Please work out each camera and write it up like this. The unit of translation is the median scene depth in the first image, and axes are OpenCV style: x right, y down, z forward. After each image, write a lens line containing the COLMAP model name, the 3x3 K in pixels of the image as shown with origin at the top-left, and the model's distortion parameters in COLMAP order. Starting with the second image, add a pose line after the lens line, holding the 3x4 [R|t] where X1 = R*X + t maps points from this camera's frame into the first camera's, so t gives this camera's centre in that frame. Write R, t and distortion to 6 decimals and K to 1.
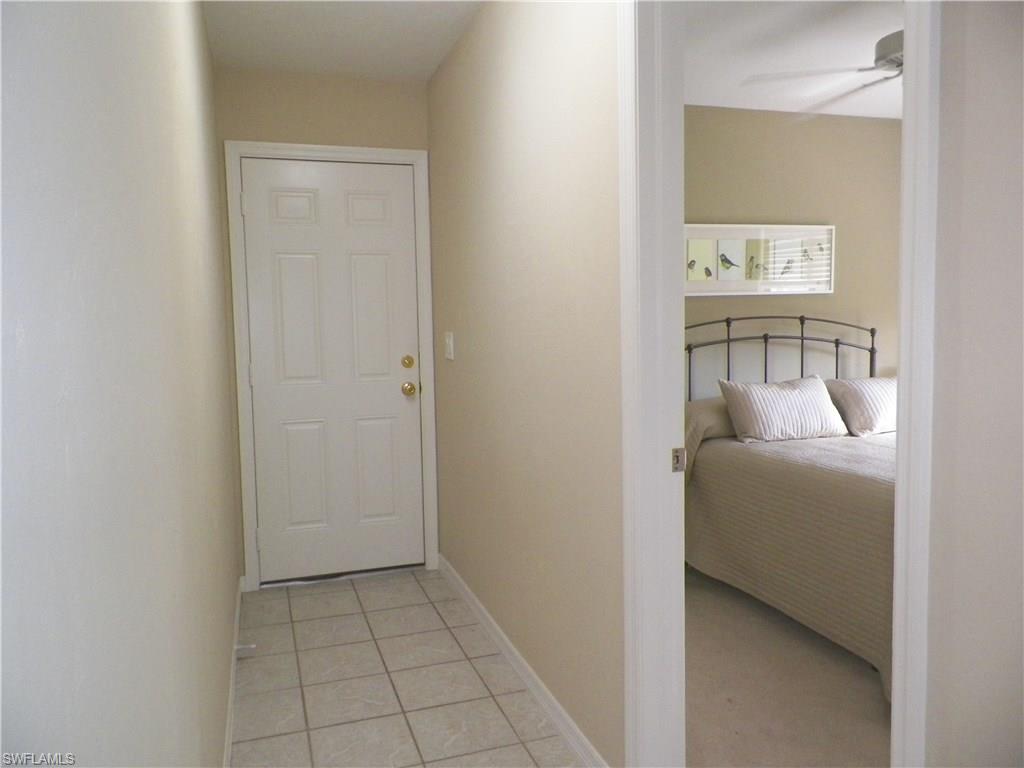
lens RADIAL K [[762.4, 0, 510.6], [0, 762.4, 383.7], [0, 0, 1]] dist [0.016890, -0.004008]
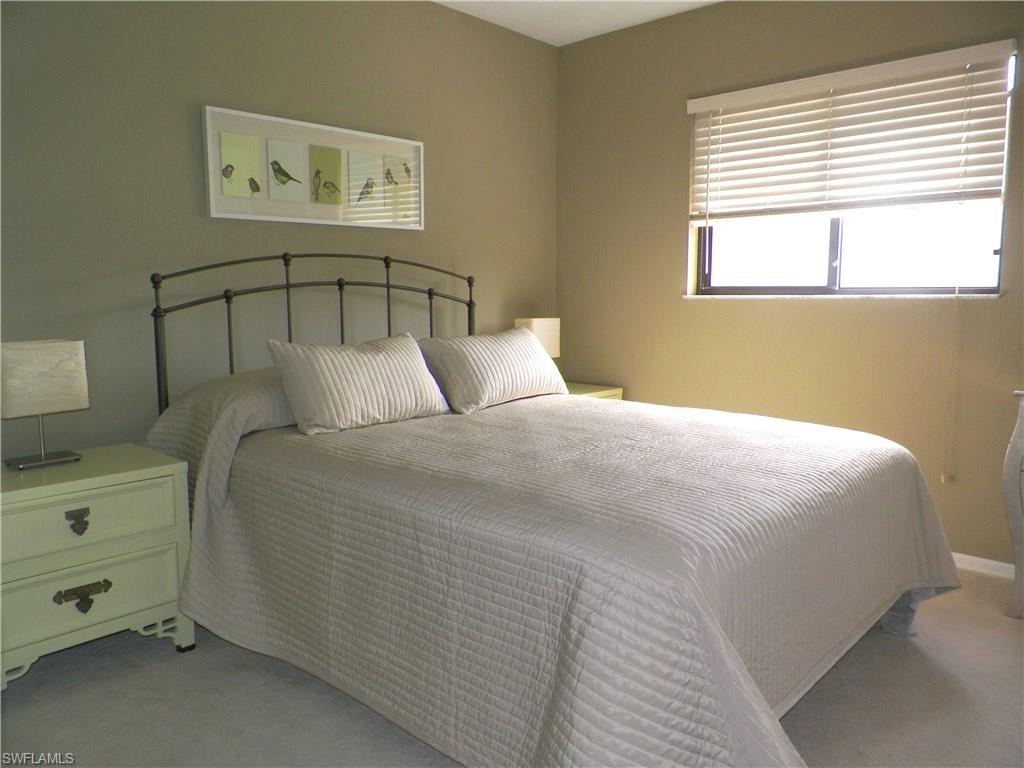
lens RADIAL K [[762.4, 0, 510.7], [0, 762.4, 382.9], [0, 0, 1]] dist [0.016890, -0.004008]
pose [[0.871269, -0.044283, 0.488805, 0.116651], [0.026547, 0.998715, 0.043161, 0.007229], [-0.490088, -0.024628, 0.871325, 0.287315]]
